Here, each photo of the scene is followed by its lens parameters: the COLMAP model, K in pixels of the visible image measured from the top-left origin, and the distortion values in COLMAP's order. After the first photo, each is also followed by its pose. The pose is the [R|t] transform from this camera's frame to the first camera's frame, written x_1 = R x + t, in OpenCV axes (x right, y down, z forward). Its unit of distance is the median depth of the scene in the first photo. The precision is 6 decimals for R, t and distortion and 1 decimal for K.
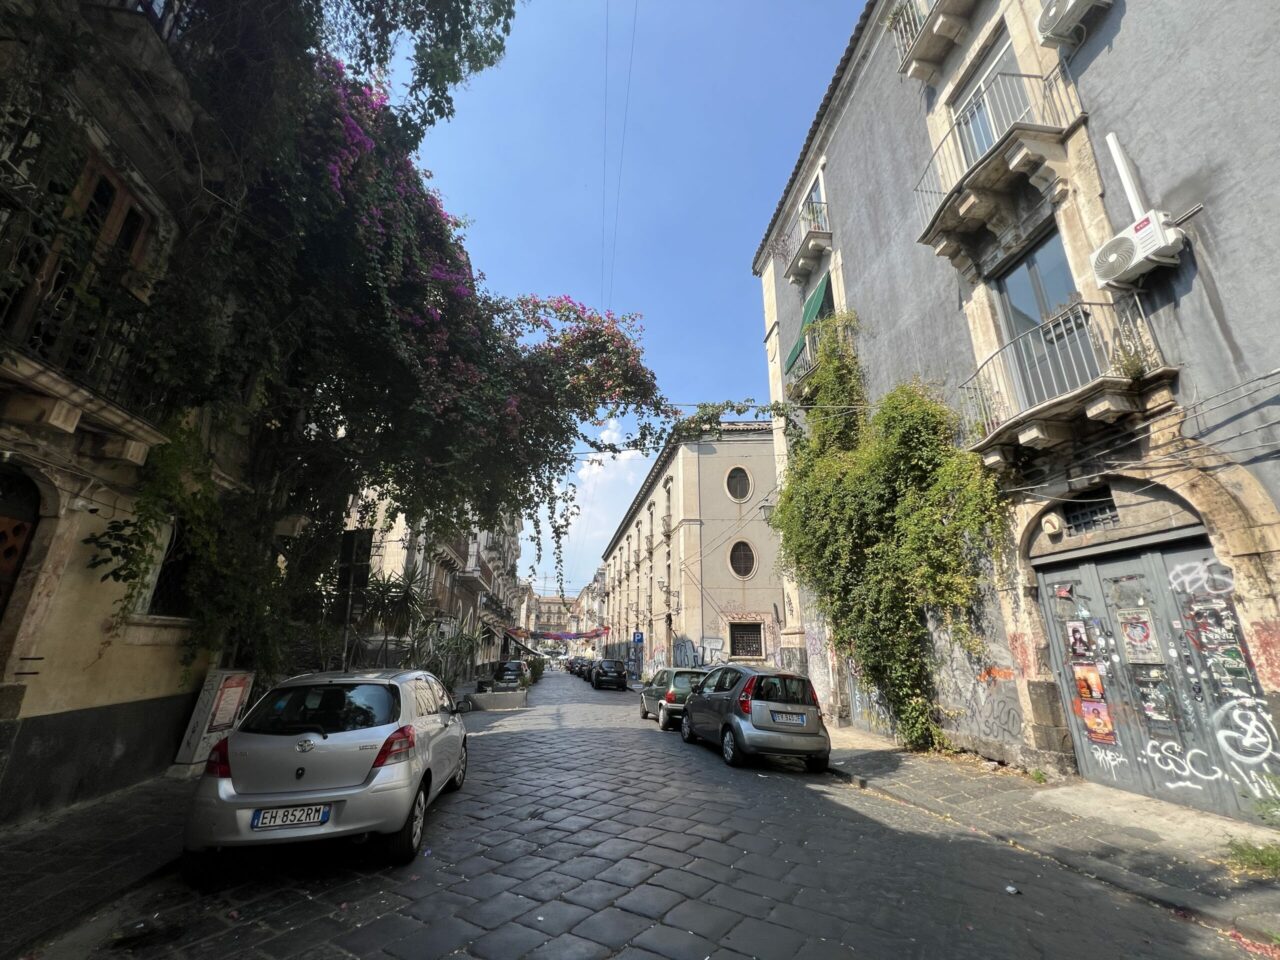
lens RADIAL K [[514.8, 0, 640.7], [0, 514.8, 481.3], [0, 0, 1]] dist [-0.000495, -0.000253]
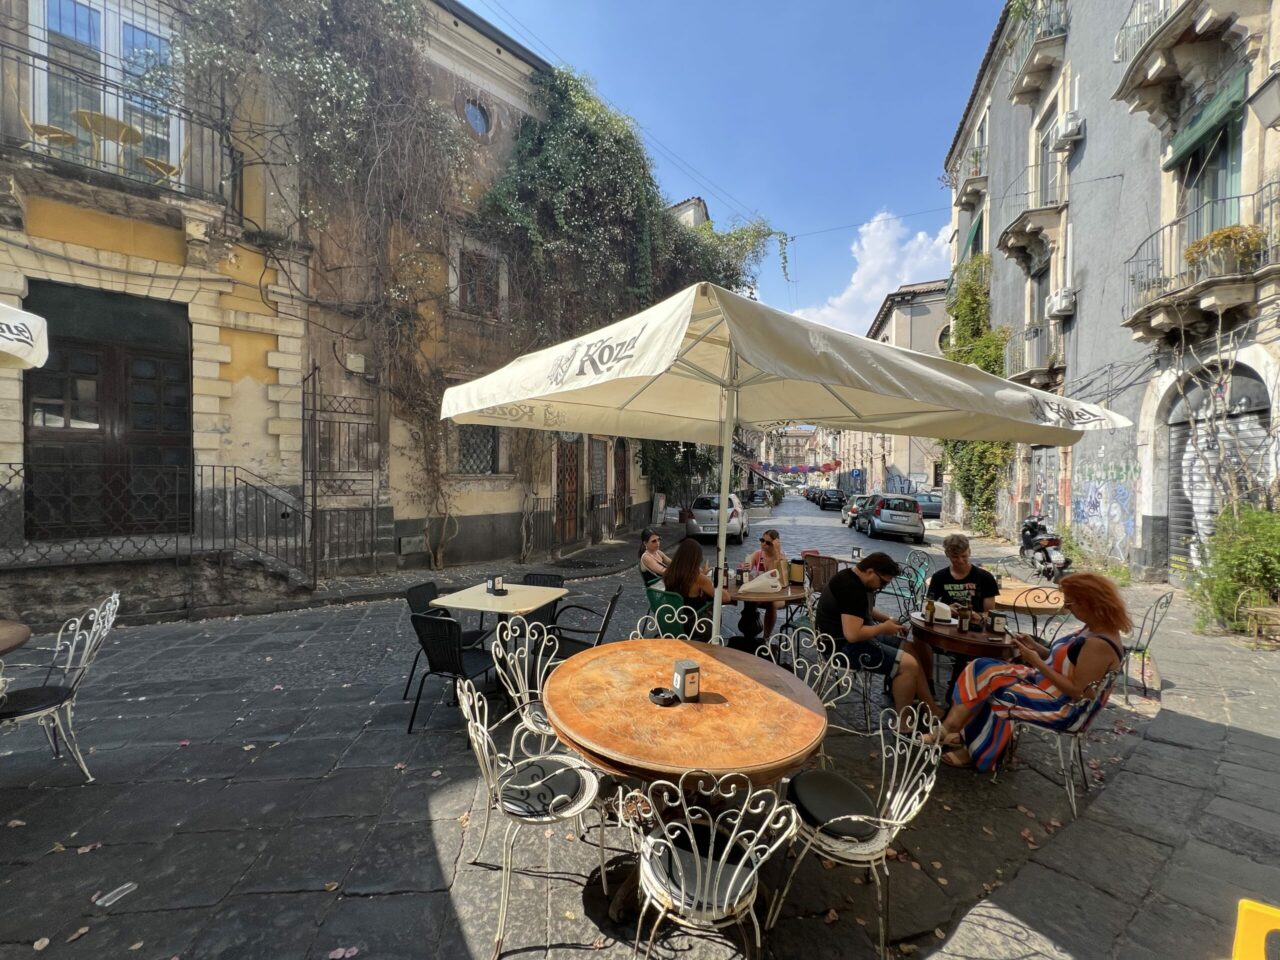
lens RADIAL K [[513.4, 0, 642.9], [0, 513.4, 482.6], [0, 0, 1]] dist [-0.004777, 0.001859]
pose [[0.902044, -0.000526, -0.431643, 0.103896], [0.137541, 0.948224, 0.286277, -0.171046], [0.409144, -0.317603, 0.855412, -0.480045]]
